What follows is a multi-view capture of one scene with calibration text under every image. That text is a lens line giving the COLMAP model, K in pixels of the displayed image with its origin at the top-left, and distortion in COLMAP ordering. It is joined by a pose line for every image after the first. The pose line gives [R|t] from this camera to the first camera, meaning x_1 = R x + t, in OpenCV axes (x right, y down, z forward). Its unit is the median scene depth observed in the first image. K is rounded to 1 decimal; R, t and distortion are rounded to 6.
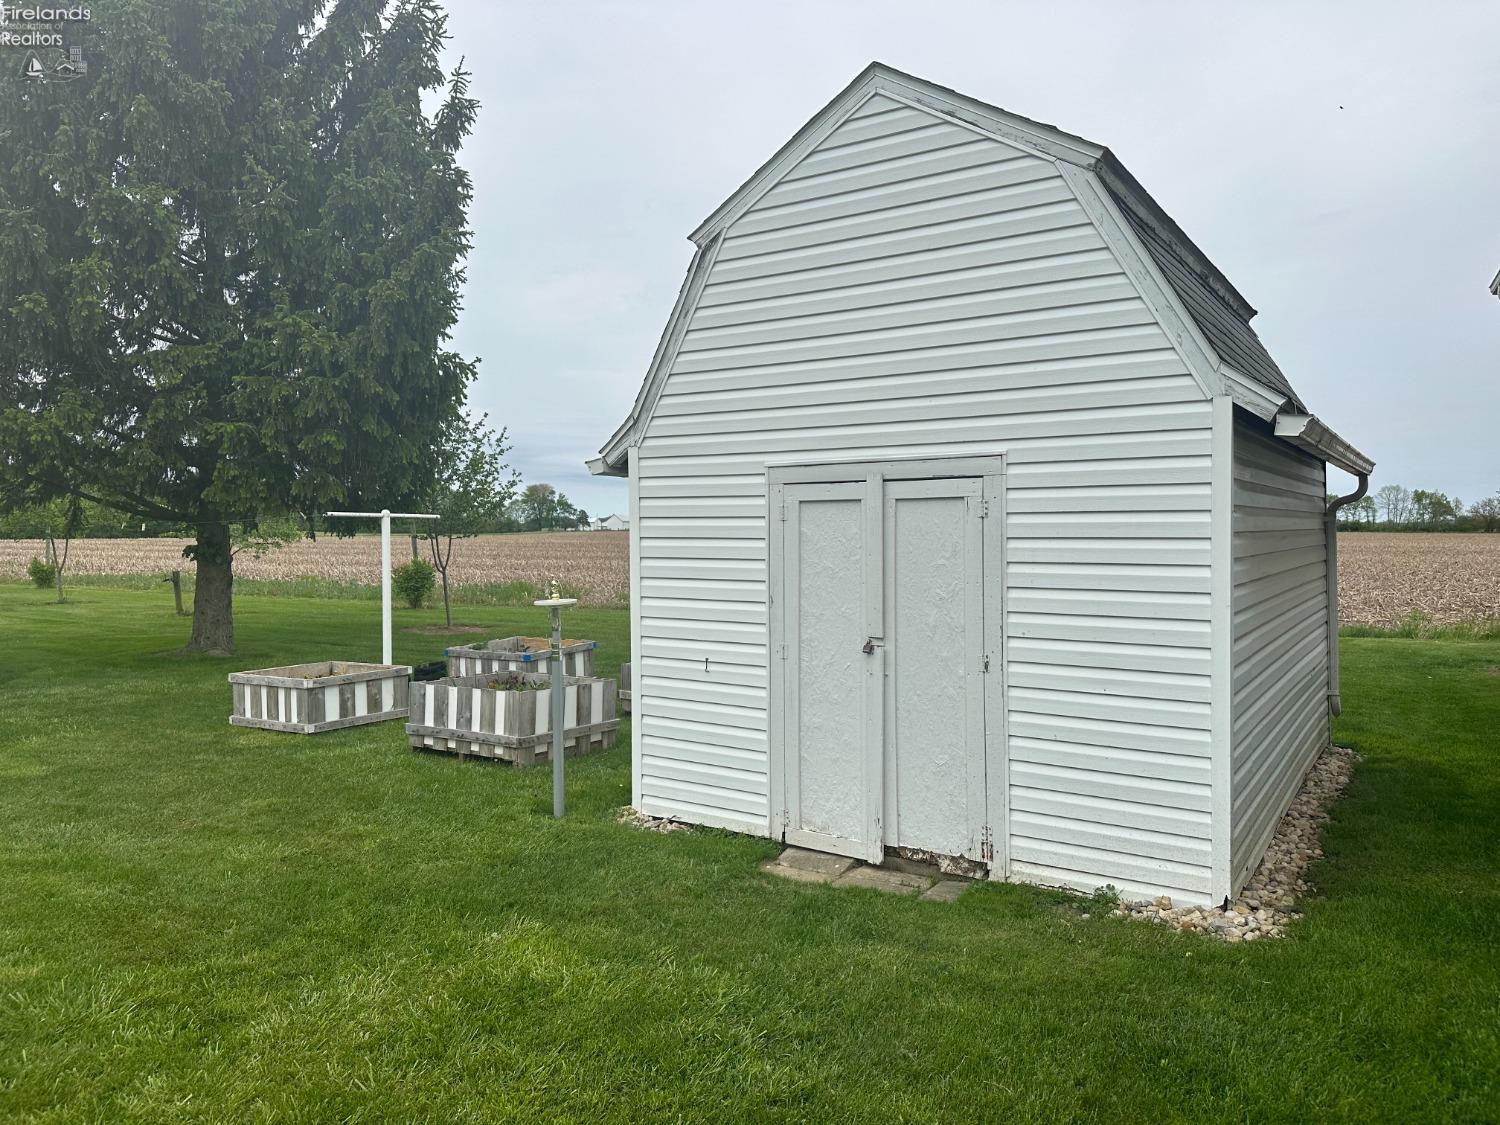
lens RADIAL K [[1055.5, 0, 750.0], [0, 1055.5, 562.5], [0, 0, 1]] dist [-0.003258, -0.002888]
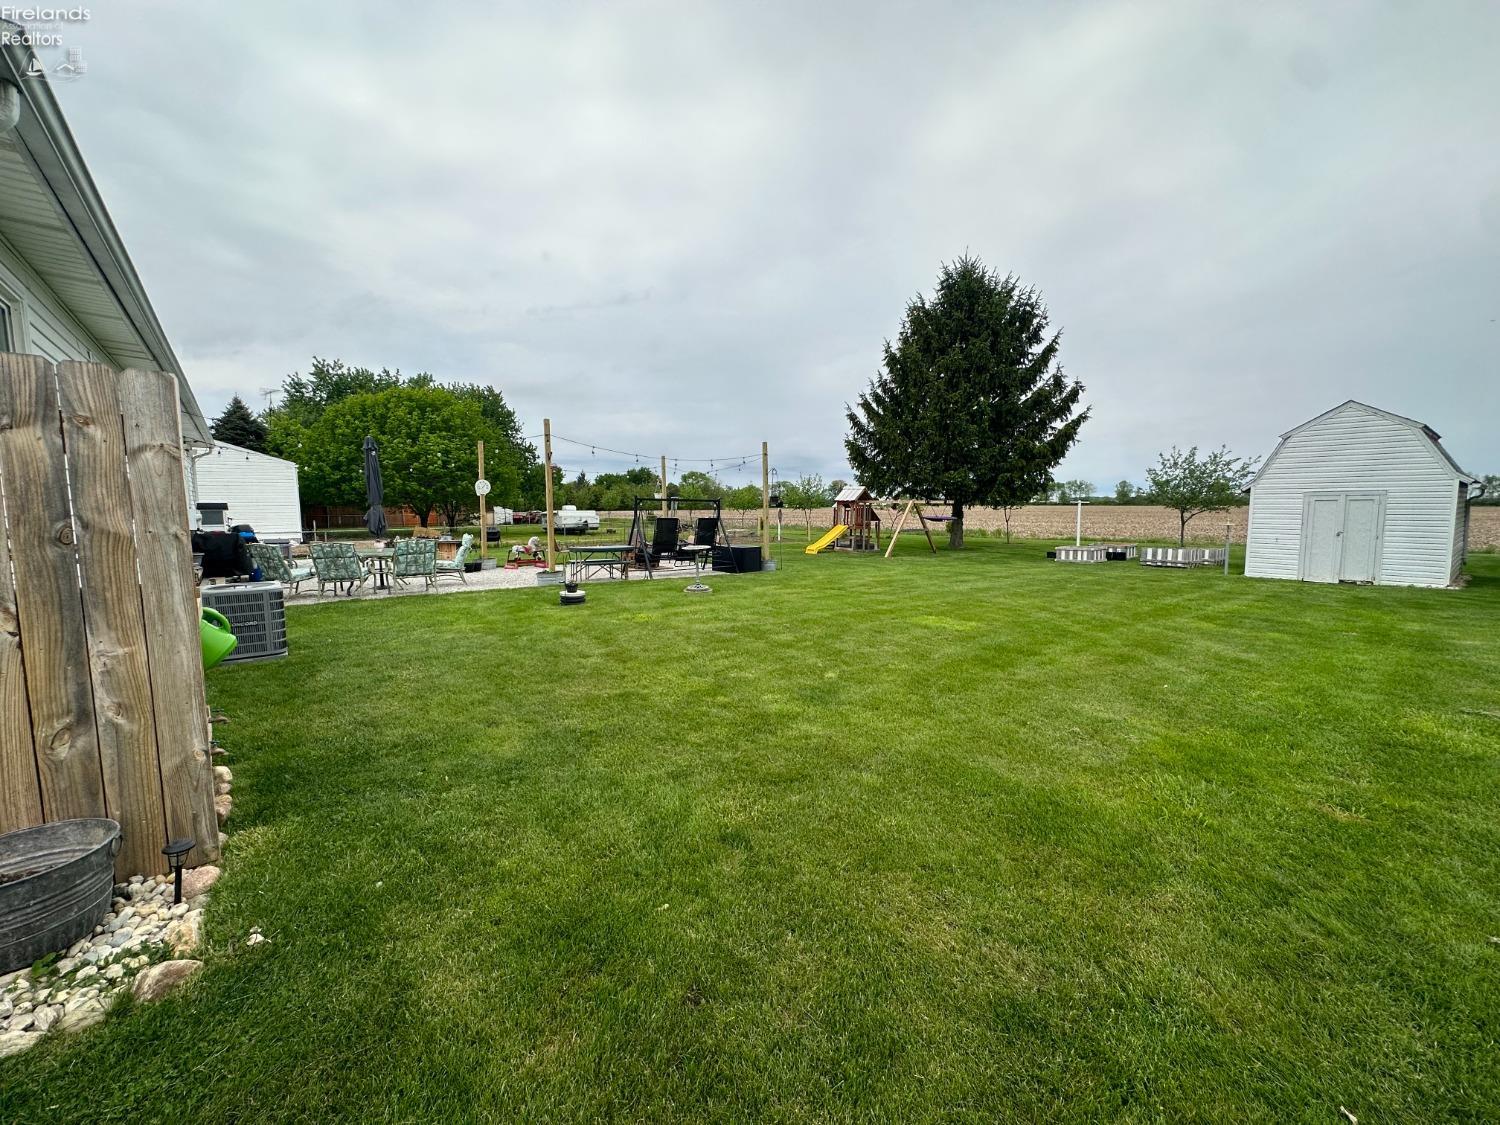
lens RADIAL K [[607.8, 0, 750.0], [0, 607.8, 562.5], [0, 0, 1]] dist [0.000399, -0.000066]
pose [[0.951893, 0.028081, -0.305141, -1.320135], [-0.008640, 0.997856, 0.064876, 0.051537], [0.306309, -0.059119, 0.950095, -1.978150]]
